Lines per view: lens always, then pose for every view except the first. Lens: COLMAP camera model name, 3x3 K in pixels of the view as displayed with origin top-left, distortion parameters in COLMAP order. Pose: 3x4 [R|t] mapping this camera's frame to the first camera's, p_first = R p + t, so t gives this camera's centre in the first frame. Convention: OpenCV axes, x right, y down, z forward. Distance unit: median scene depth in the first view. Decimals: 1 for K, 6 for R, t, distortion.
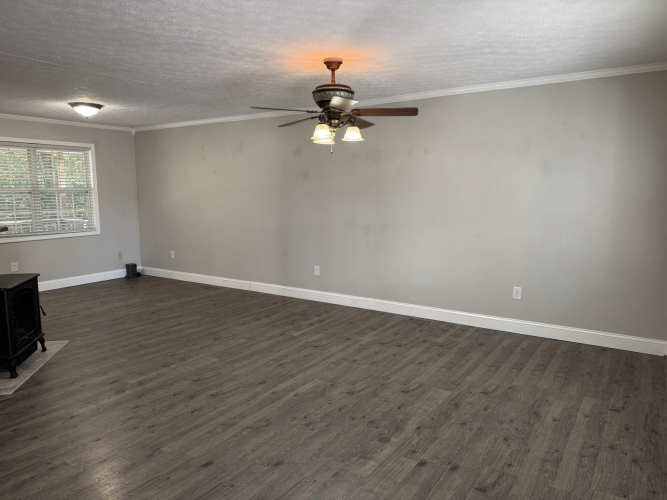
lens RADIAL K [[472.7, 0, 335.9], [0, 472.7, 249.6], [0, 0, 1]] dist [0.053588, -0.067746]
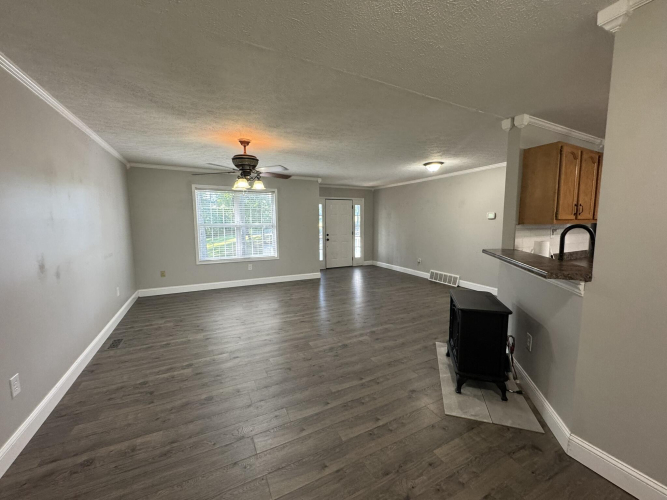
lens RADIAL K [[266.0, 0, 333.0], [0, 266.0, 247.3], [0, 0, 1]] dist [-0.002758, 0.000996]
pose [[-0.871206, -0.041763, 0.489138, -0.645825], [0.069195, 0.975982, 0.206572, -0.181756], [-0.486017, 0.213812, -0.847391, 1.499558]]
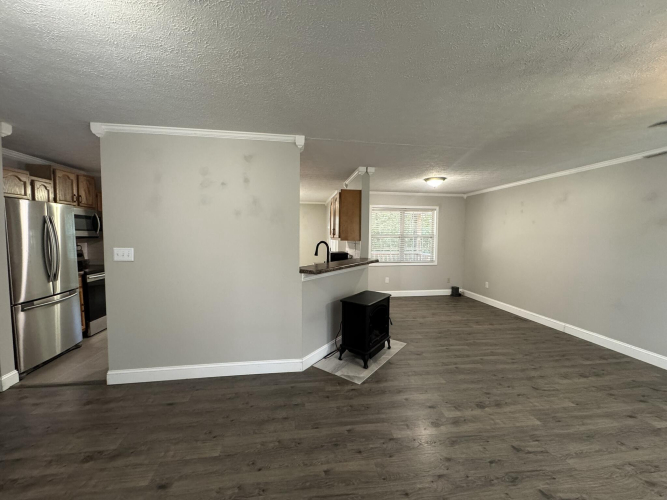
lens RADIAL K [[266.0, 0, 334.2], [0, 266.0, 249.3], [0, 0, 1]] dist [-0.002758, 0.000996]
pose [[0.665548, 0.053563, -0.744431, -0.144795], [-0.107243, 0.993934, -0.024365, -0.046236], [0.738610, 0.096051, 0.667255, 0.318814]]
